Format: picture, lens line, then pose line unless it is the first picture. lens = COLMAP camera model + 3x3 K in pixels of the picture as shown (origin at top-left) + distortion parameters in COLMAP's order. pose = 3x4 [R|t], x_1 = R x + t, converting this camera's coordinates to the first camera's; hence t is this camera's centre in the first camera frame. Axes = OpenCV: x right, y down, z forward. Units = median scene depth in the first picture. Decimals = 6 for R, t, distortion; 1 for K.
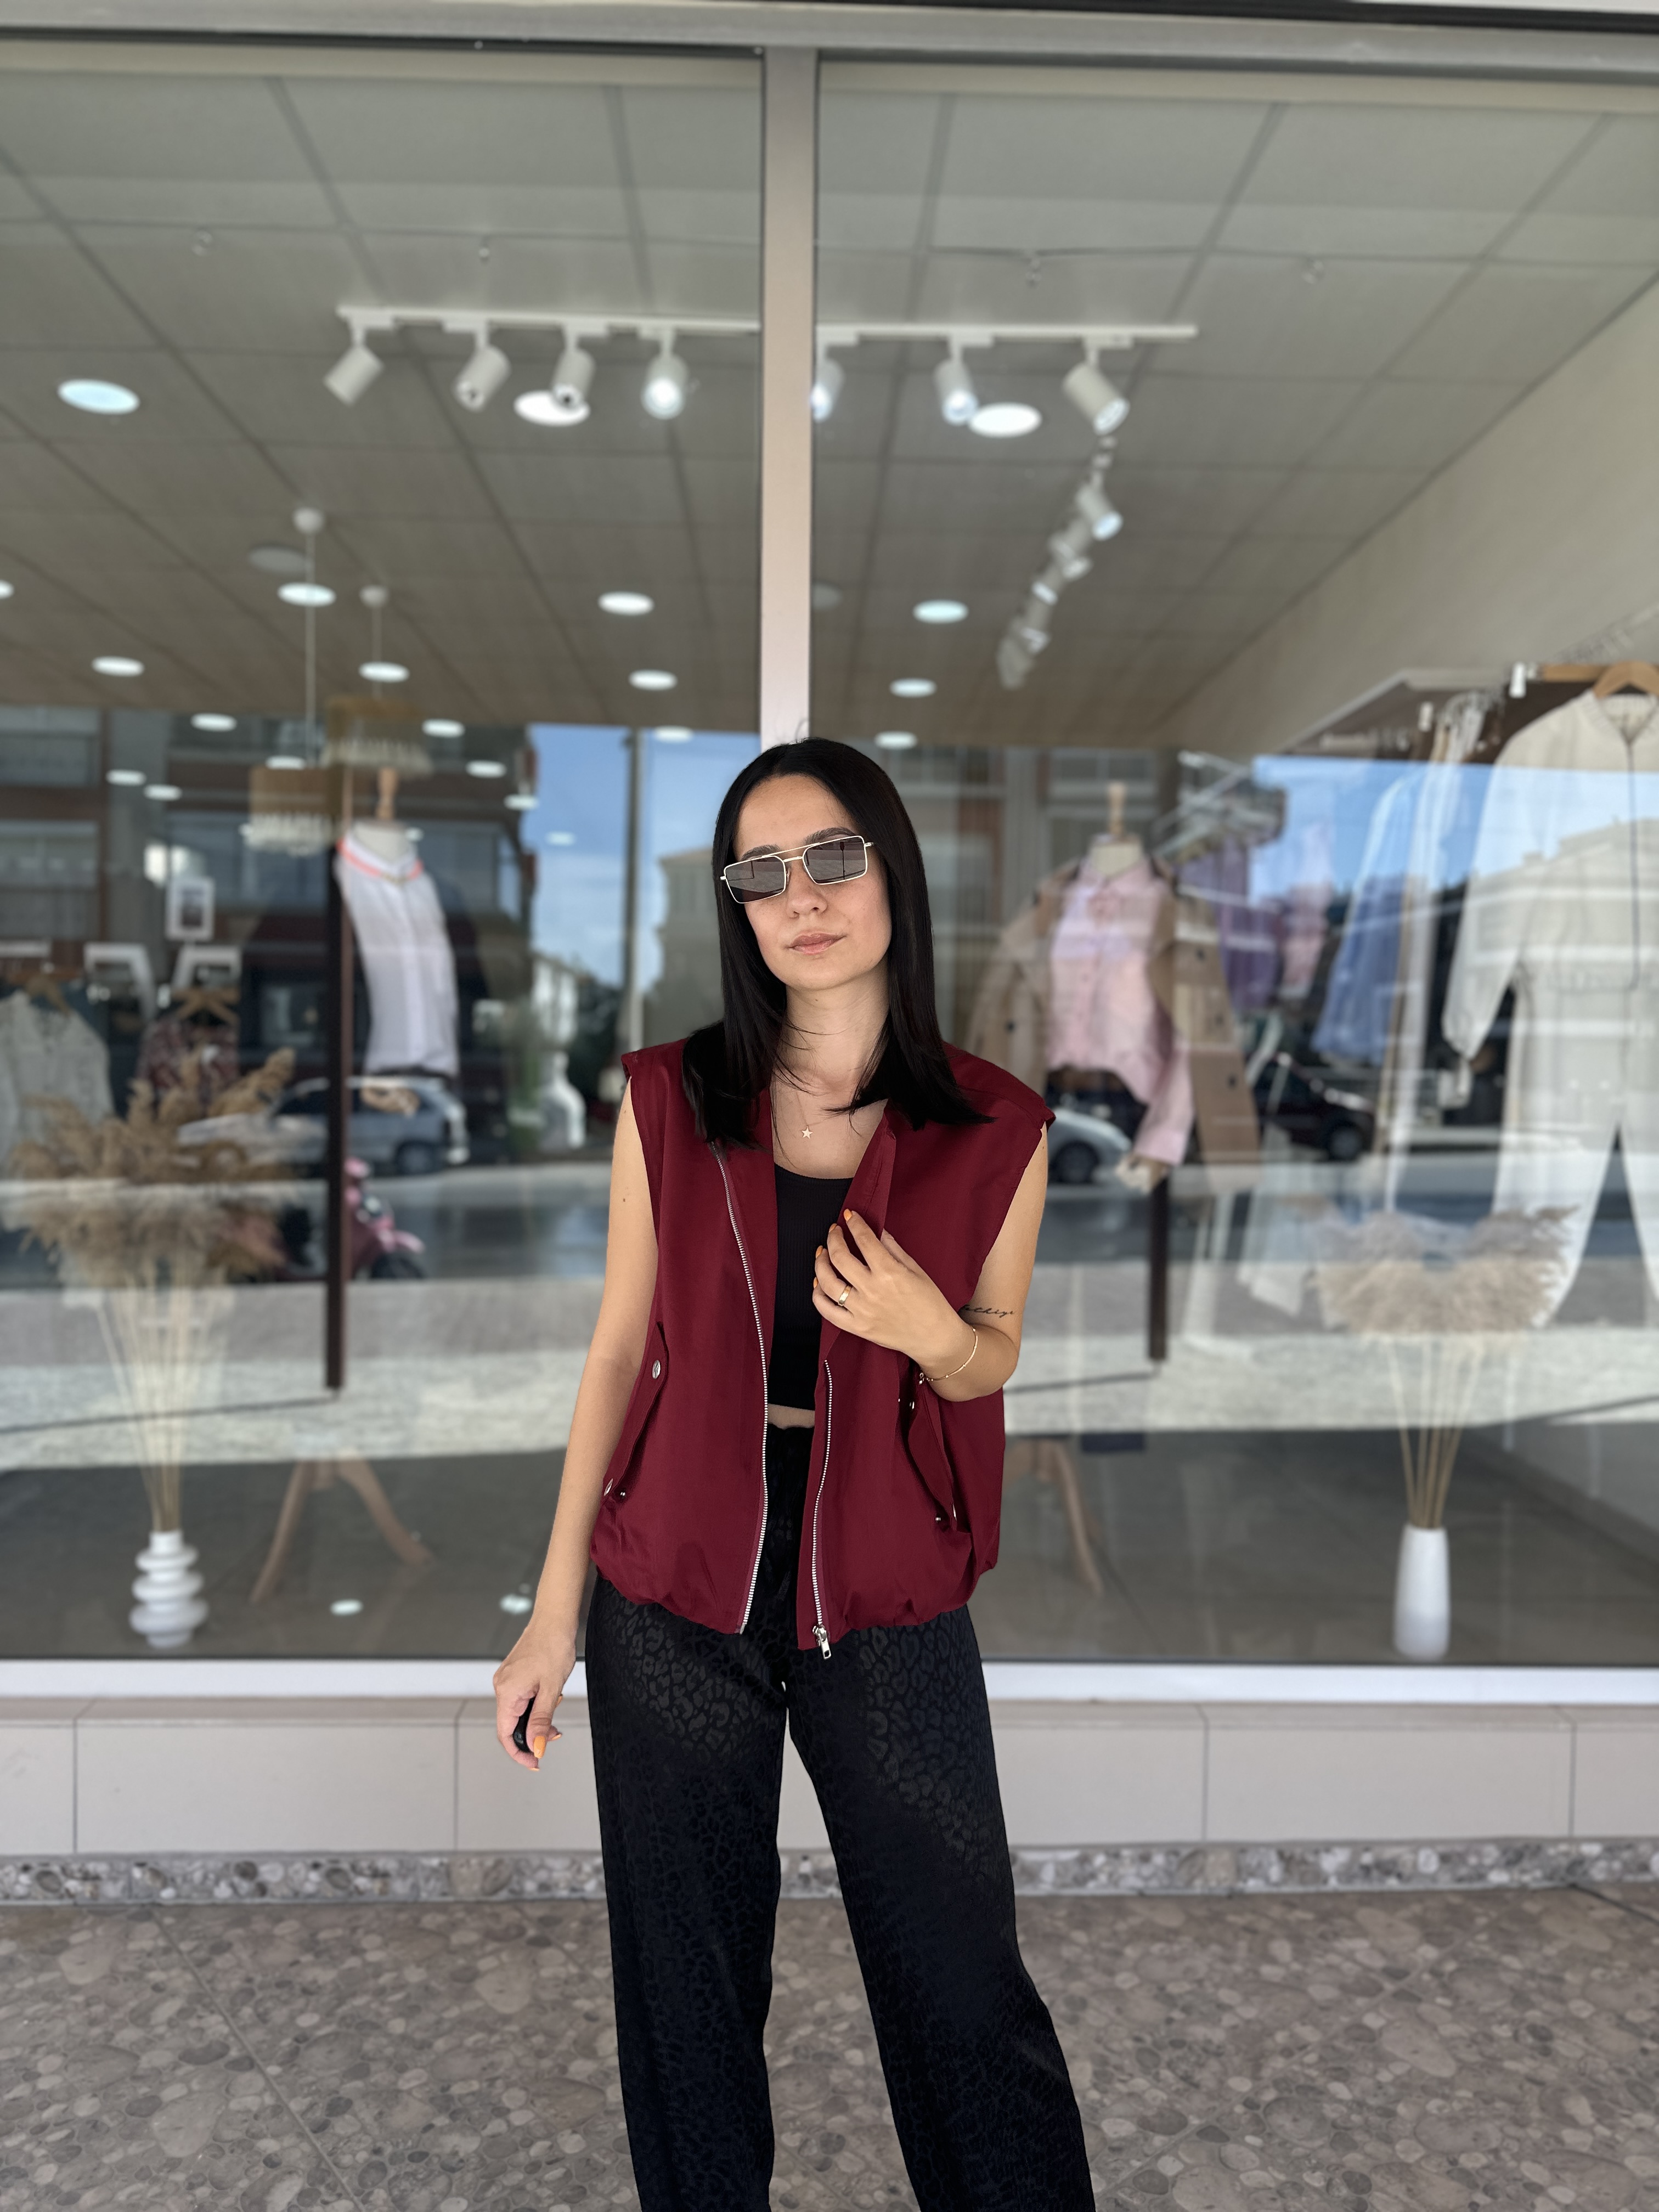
lens RADIAL K [[1567.5, 0, 831.4], [0, 1567.5, 1113.0], [0, 0, 1]] dist [-0.003581, -0.006209]
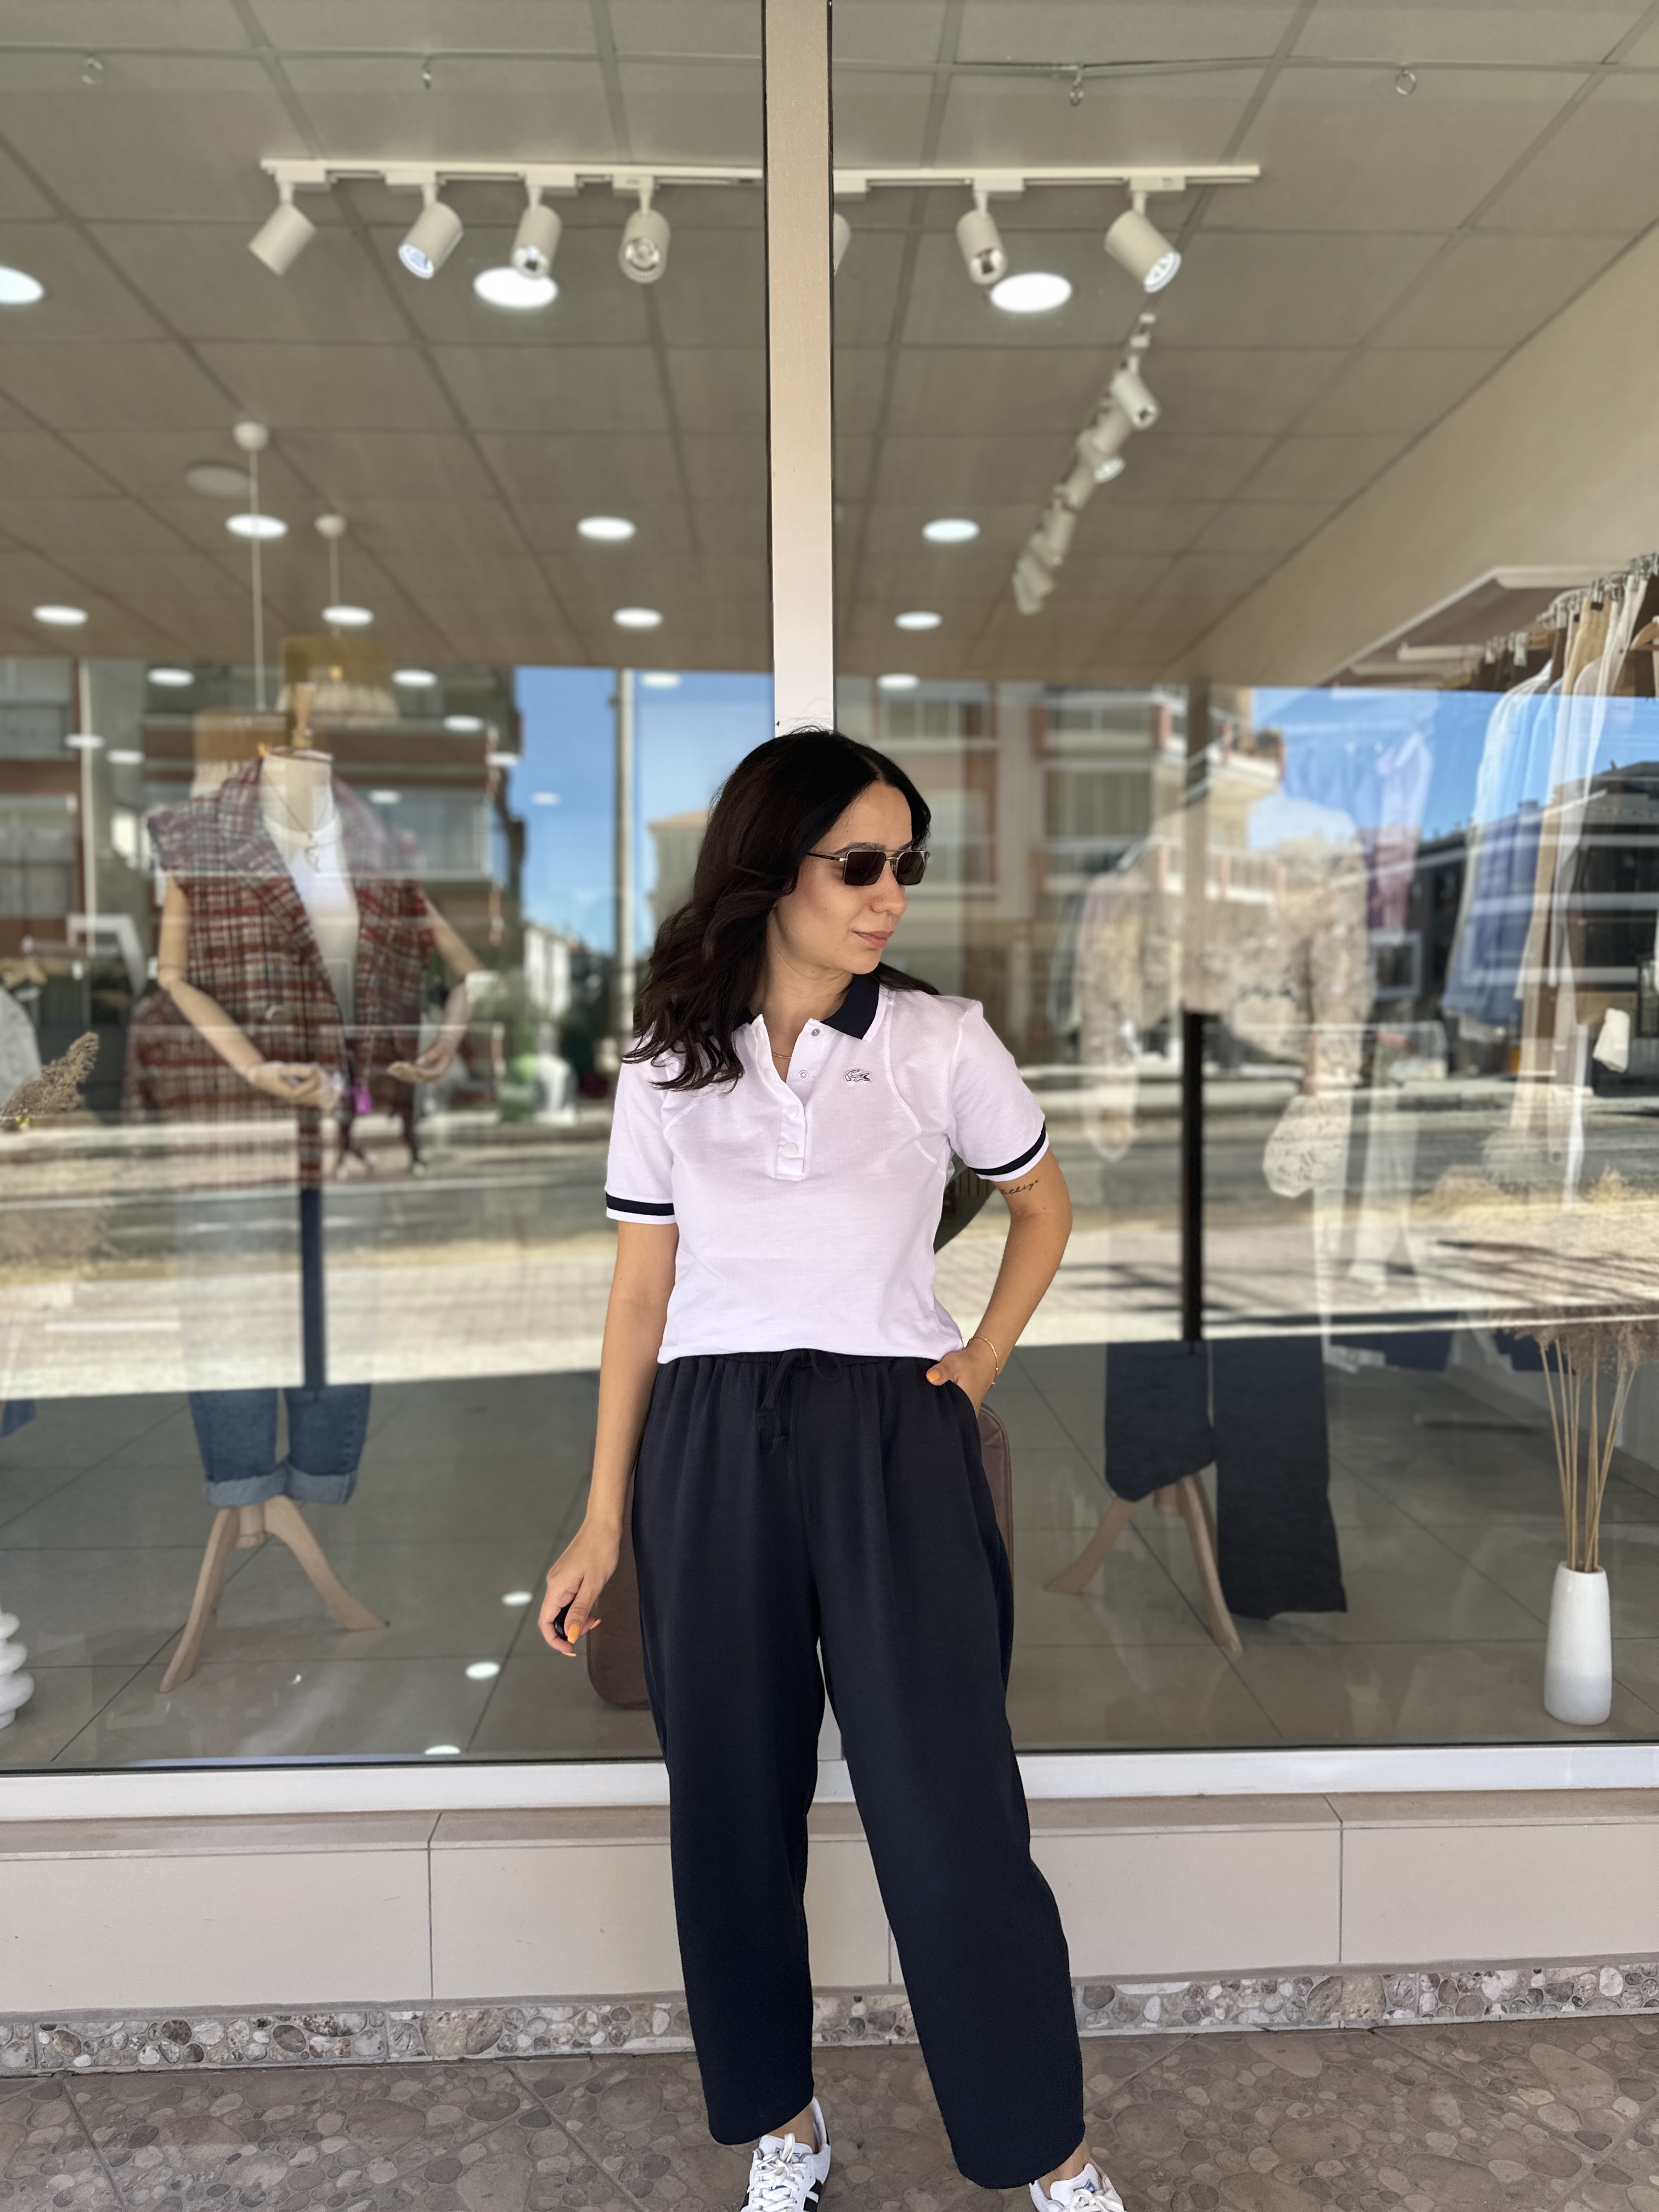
lens RADIAL K [[1559.7, 0, 831.0], [0, 1559.7, 1112.4], [0, 0, 1]] dist [0.001640, -0.009446]
pose [[0.999779, -0.020772, 0.003219, -0.023779], [0.020692, 0.999515, 0.023274, -0.008755], [-0.003701, -0.023202, 0.999724, 0.191736]]
